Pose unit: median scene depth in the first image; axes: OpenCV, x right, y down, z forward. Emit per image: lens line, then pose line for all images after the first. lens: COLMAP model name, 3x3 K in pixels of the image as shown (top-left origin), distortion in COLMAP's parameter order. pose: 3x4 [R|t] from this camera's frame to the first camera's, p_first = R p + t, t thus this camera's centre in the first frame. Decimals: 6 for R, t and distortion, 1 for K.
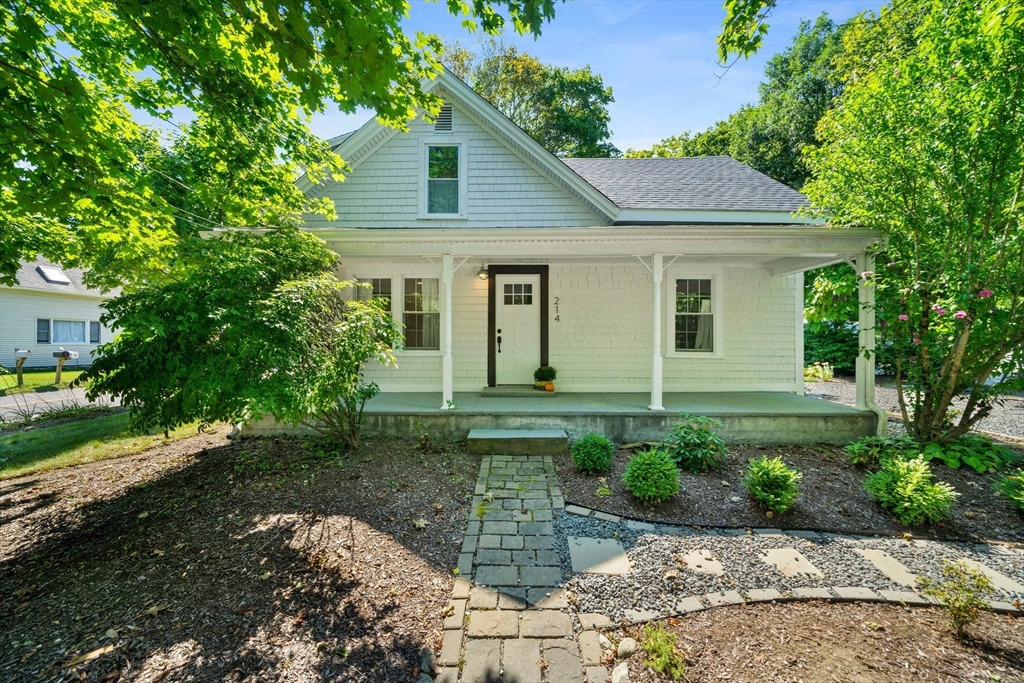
lens RADIAL K [[383.1, 0, 514.1], [0, 383.1, 337.4], [0, 0, 1]] dist [0.003622, -0.000026]
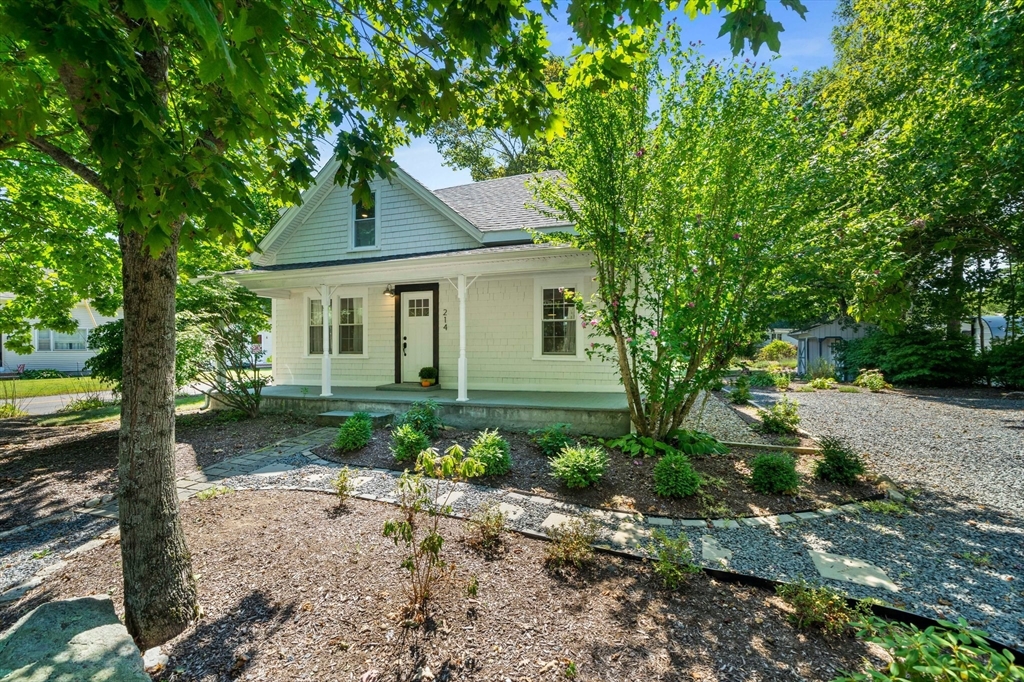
lens RADIAL K [[422.6, 0, 508.1], [0, 422.6, 343.6], [0, 0, 1]] dist [-0.003281, -0.000004]
pose [[0.949146, -0.010808, -0.314651, 0.713598], [0.012109, 0.999924, 0.002182, 0.001448], [0.314604, -0.005881, 0.949205, -0.185934]]
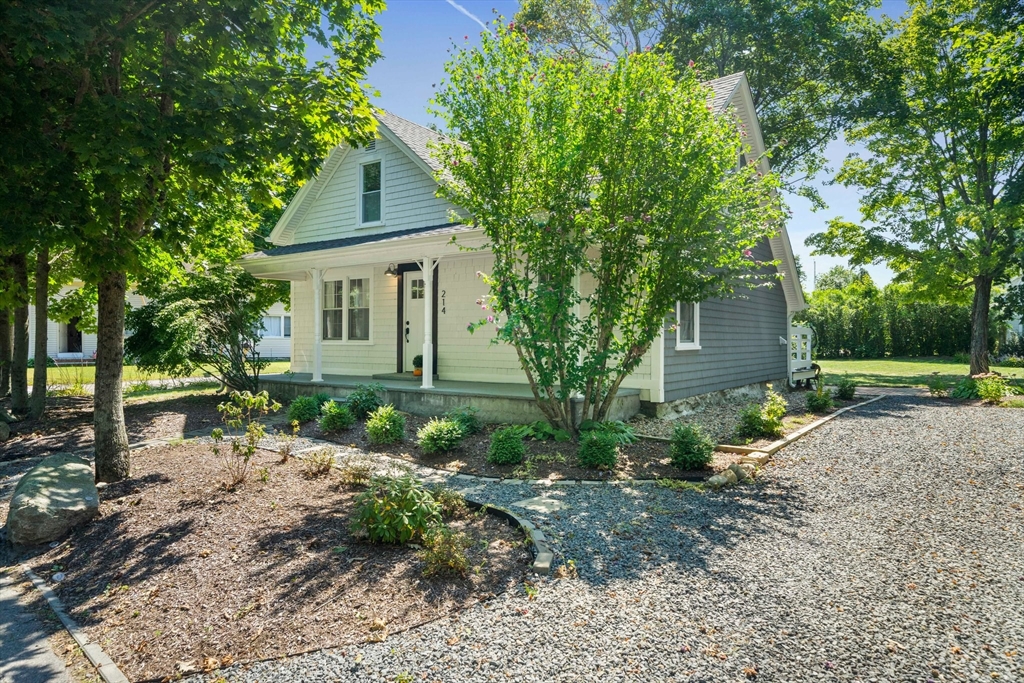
lens RADIAL K [[664.7, 0, 511.2], [0, 664.7, 338.1], [0, 0, 1]] dist [-0.023719, -0.001176]
pose [[0.807418, -0.000976, -0.589979, 1.354460], [0.007390, 0.999937, 0.008459, 0.013174], [0.589934, -0.011190, 0.807374, -0.376846]]
